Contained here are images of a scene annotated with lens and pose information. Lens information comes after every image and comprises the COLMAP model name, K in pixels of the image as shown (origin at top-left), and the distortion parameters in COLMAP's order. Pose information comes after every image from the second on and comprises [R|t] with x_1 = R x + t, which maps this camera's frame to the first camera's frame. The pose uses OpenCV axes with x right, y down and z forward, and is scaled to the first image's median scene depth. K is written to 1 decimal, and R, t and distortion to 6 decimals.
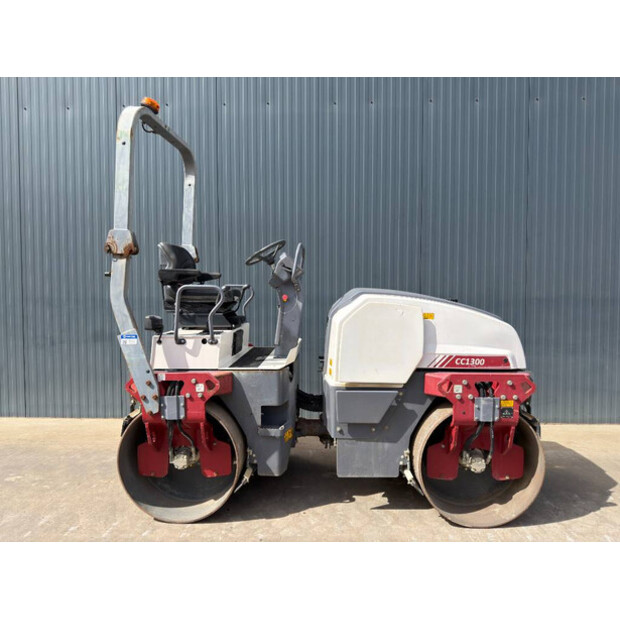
lens RADIAL K [[433.0, 0, 307.7], [0, 433.0, 308.8], [0, 0, 1]] dist [0.115522, -0.210431]
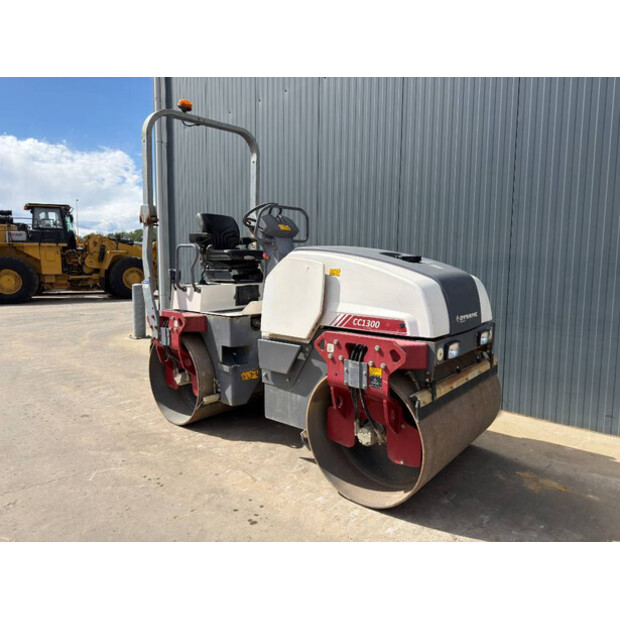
lens RADIAL K [[433.0, 0, 307.7], [0, 433.0, 308.8], [0, 0, 1]] dist [0.115522, -0.210431]
pose [[0.776867, 0.069351, -0.625834, 0.833548], [-0.035280, 0.997149, 0.066703, 0.035510], [0.628675, -0.029740, 0.777099, 0.229519]]
